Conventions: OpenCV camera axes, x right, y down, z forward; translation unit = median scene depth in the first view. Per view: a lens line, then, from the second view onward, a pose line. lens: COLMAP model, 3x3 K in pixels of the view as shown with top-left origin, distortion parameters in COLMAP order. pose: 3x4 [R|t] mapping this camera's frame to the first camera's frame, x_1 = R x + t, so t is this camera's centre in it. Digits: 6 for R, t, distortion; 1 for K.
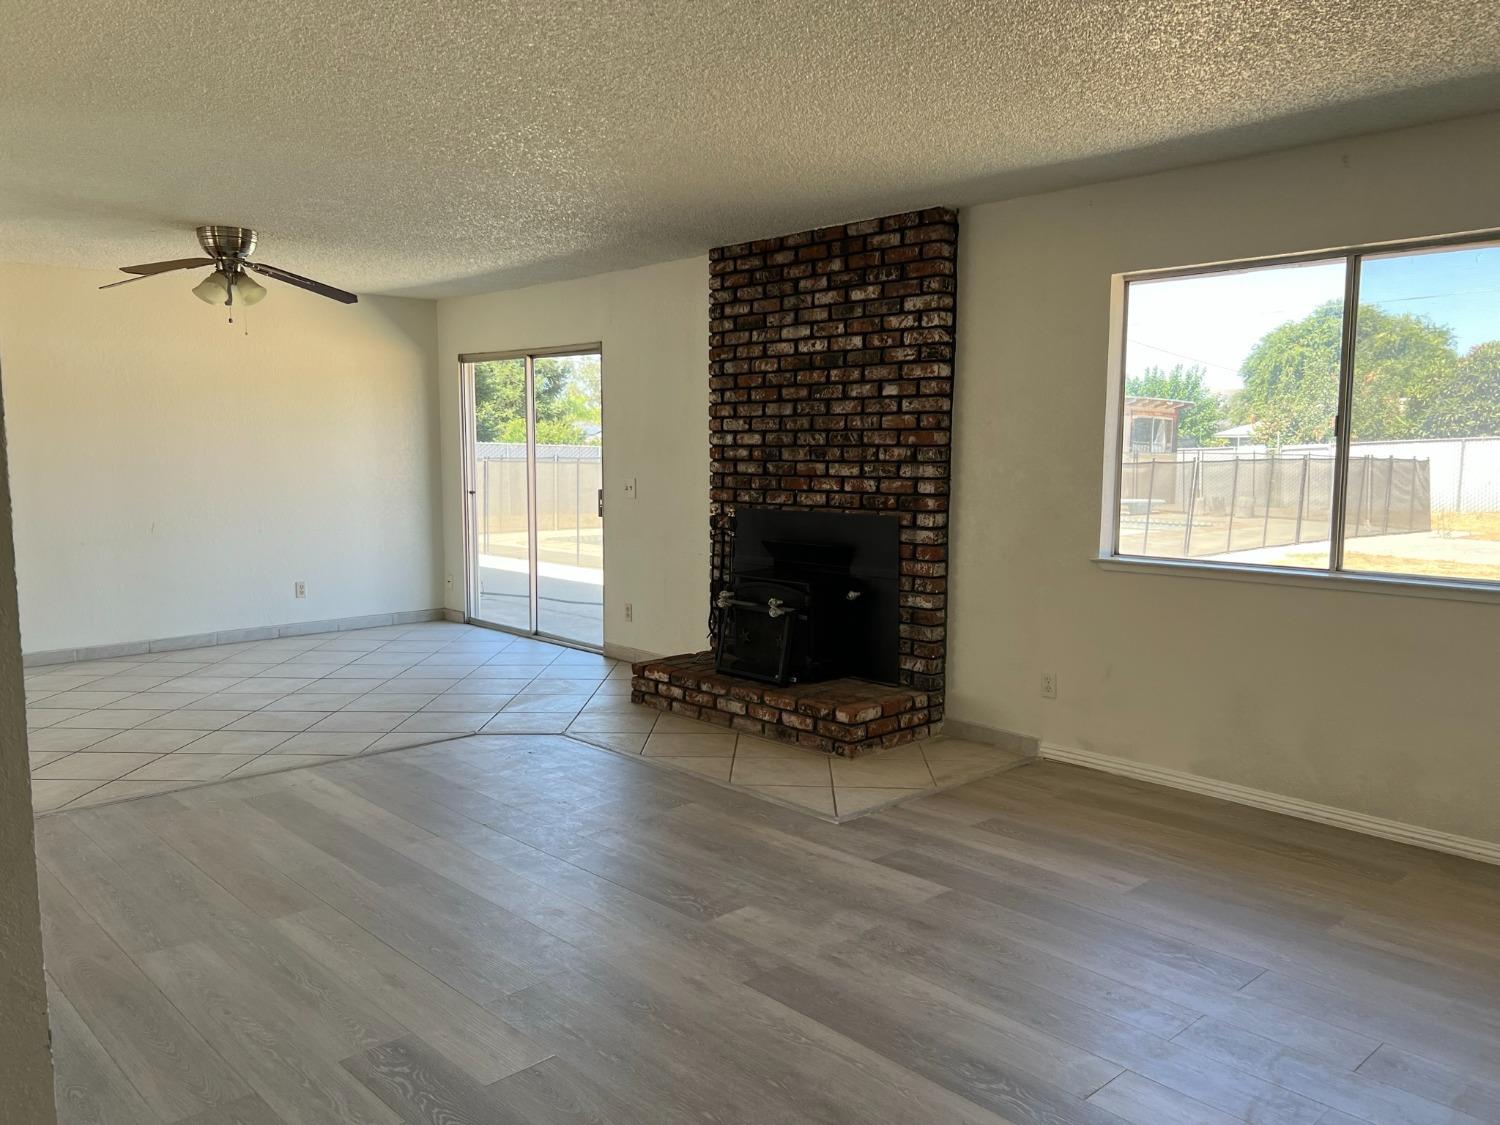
lens RADIAL K [[1150.2, 0, 765.9], [0, 1150.2, 591.6], [0, 0, 1]] dist [0.058291, -0.059505]
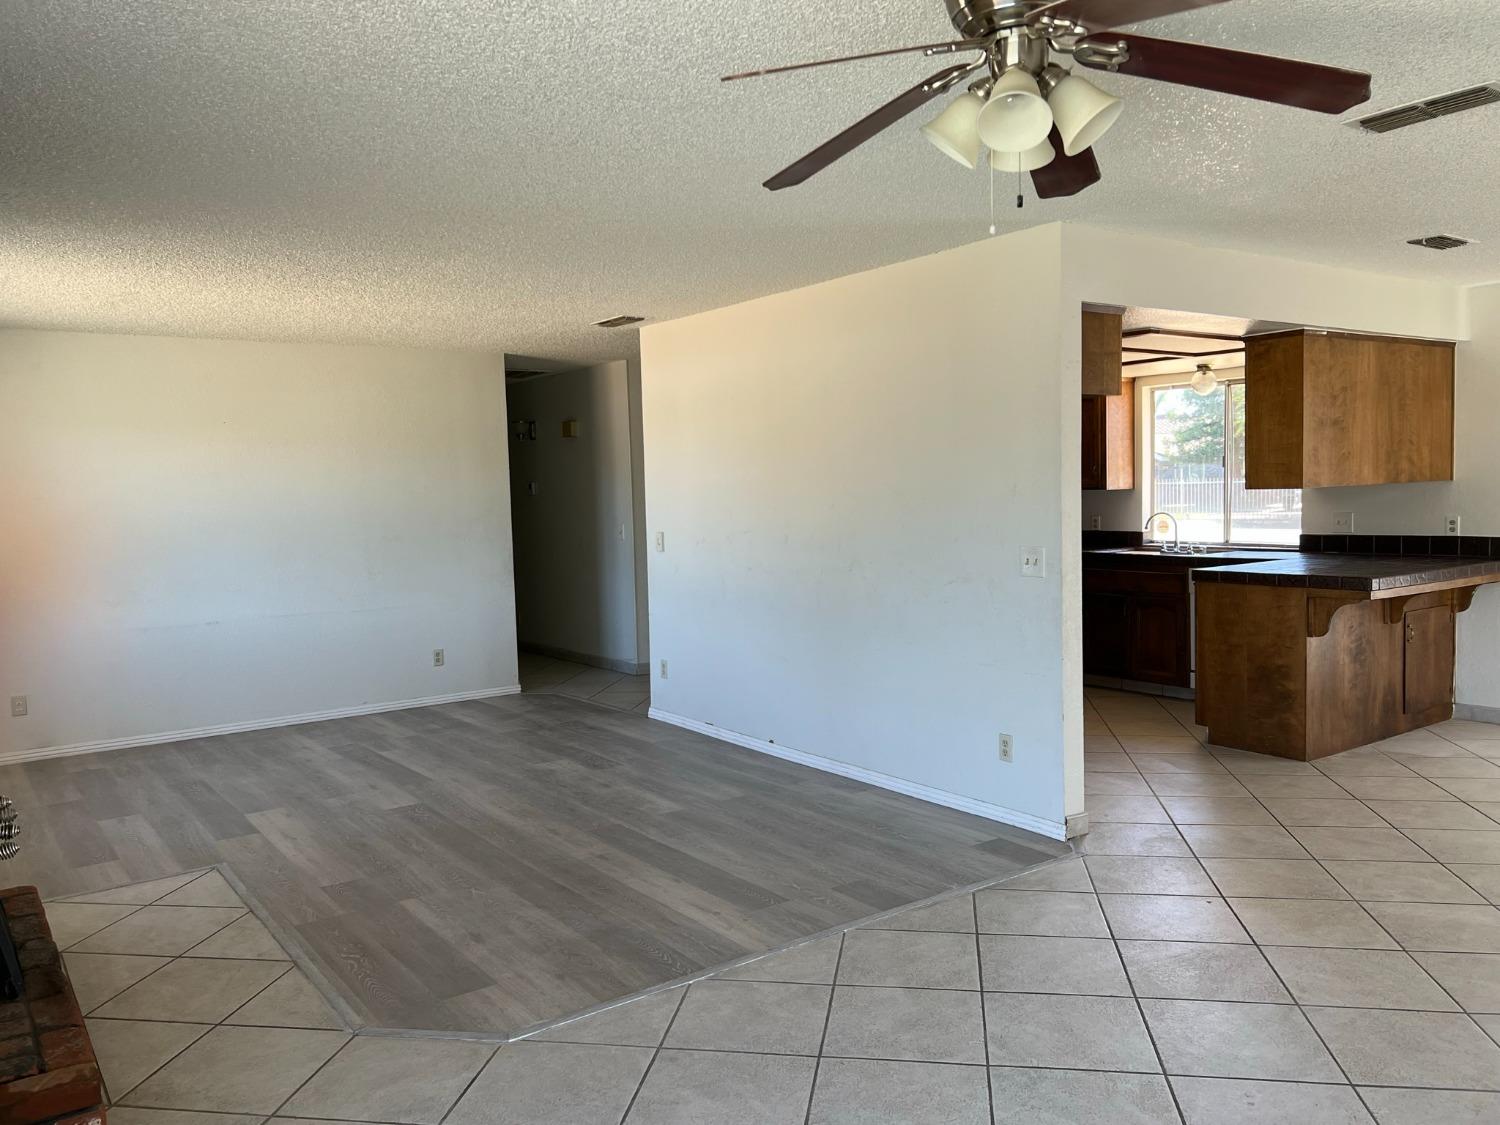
lens RADIAL K [[1150.2, 0, 738.3], [0, 1150.2, 555.9], [0, 0, 1]] dist [0.058291, -0.059505]
pose [[-0.988305, 0.018943, 0.151311, -0.452309], [0.047196, 0.981533, 0.185381, -0.204410], [-0.145005, 0.190354, -0.970947, 1.490354]]
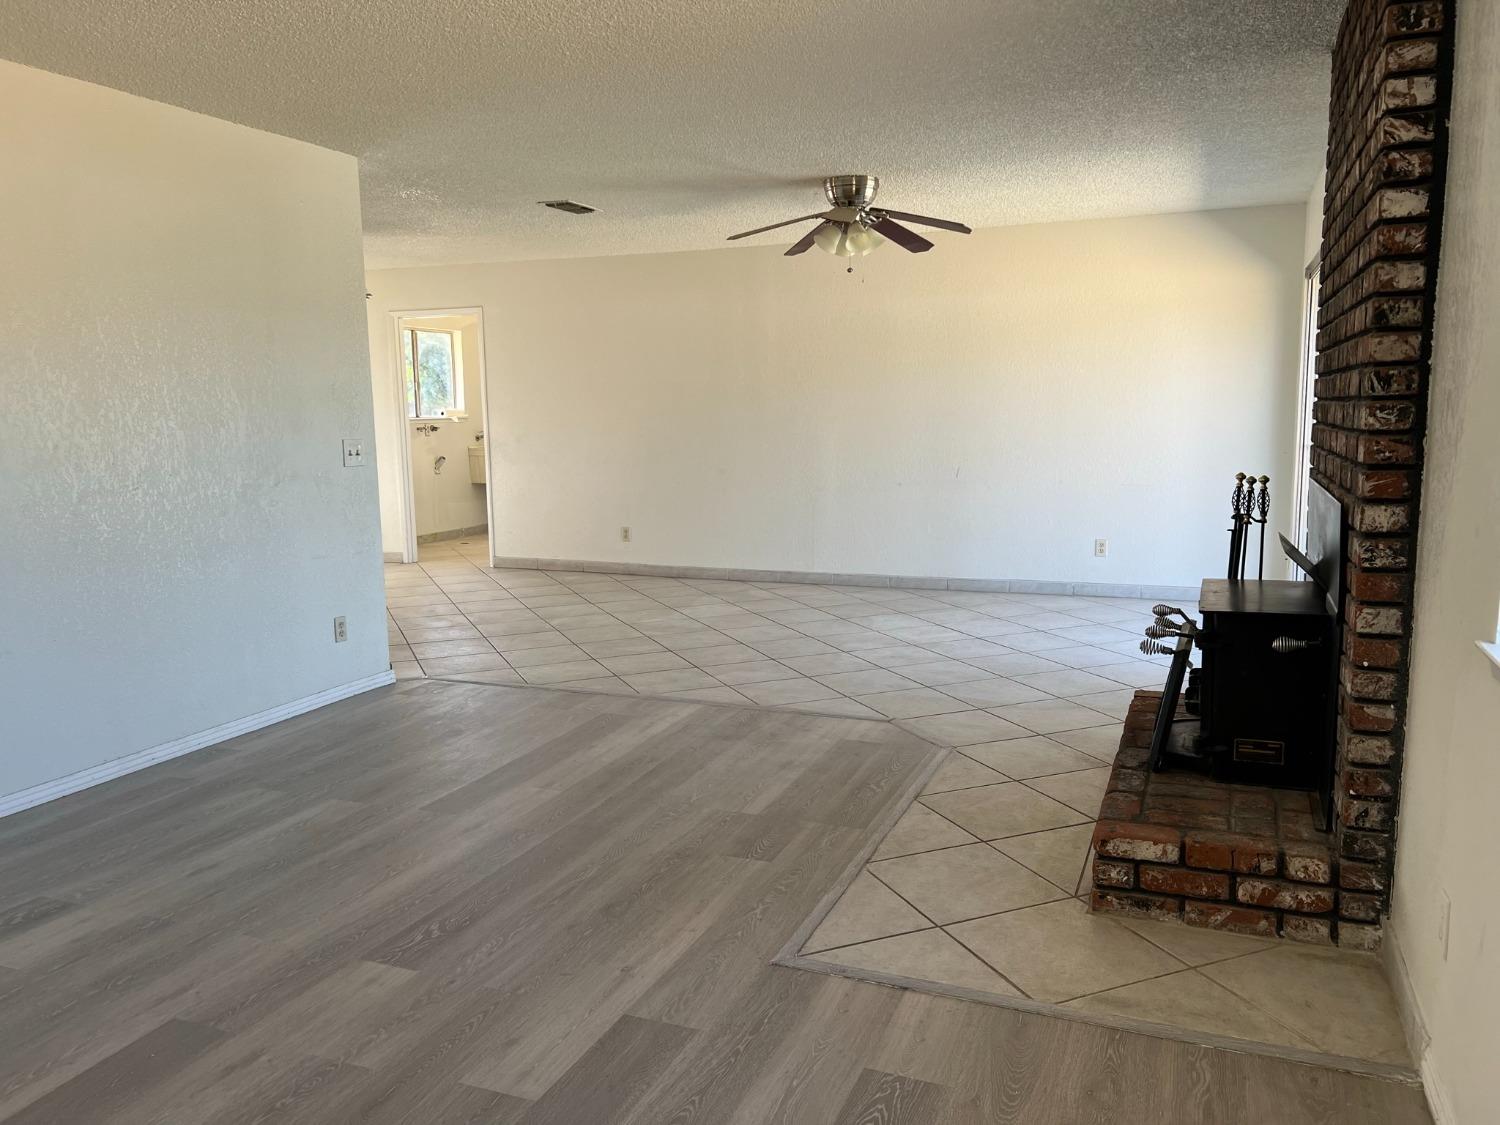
lens RADIAL K [[1150.2, 0, 746.9], [0, 1150.2, 557.4], [0, 0, 1]] dist [0.058291, -0.059505]
pose [[0.407200, 0.112845, -0.906341, 0.473601], [-0.101137, 0.991806, 0.078047, -0.055300], [0.907722, 0.059884, 0.415276, 0.540296]]
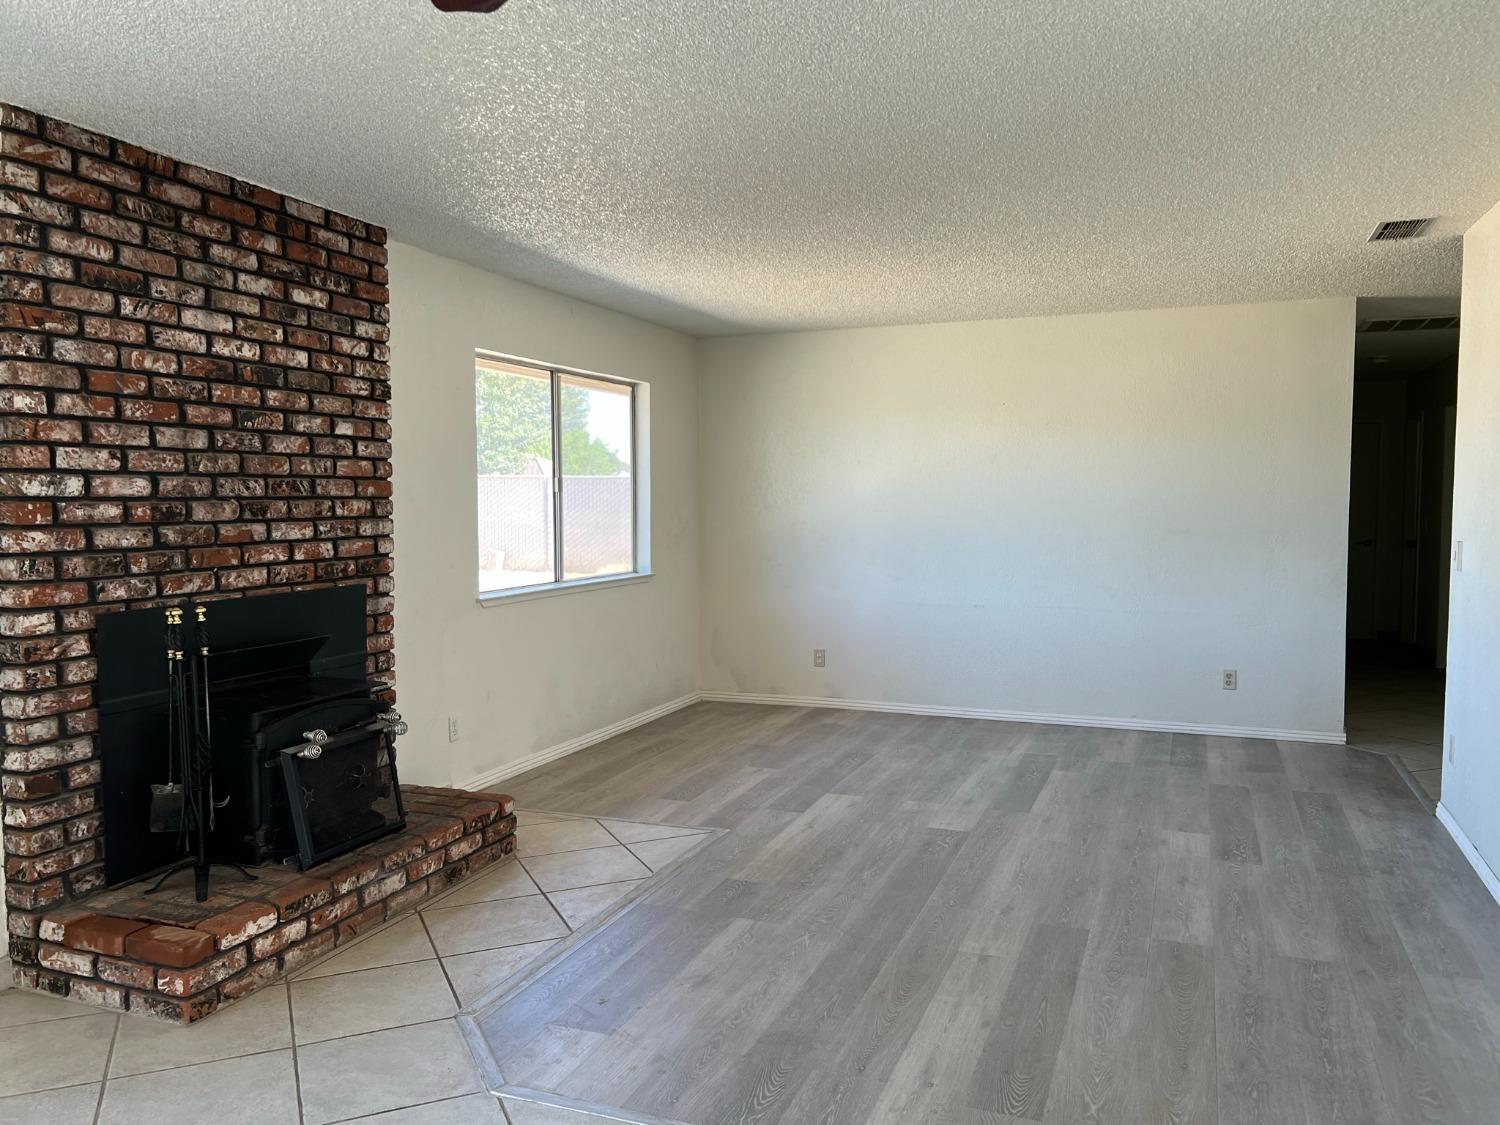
lens RADIAL K [[1150.2, 0, 739.9], [0, 1150.2, 559.9], [0, 0, 1]] dist [0.058291, -0.059505]
pose [[-0.421571, -0.050416, 0.905393, -0.726905], [0.115882, 0.987272, 0.108932, -0.138925], [-0.899360, 0.150841, -0.410363, 1.082341]]
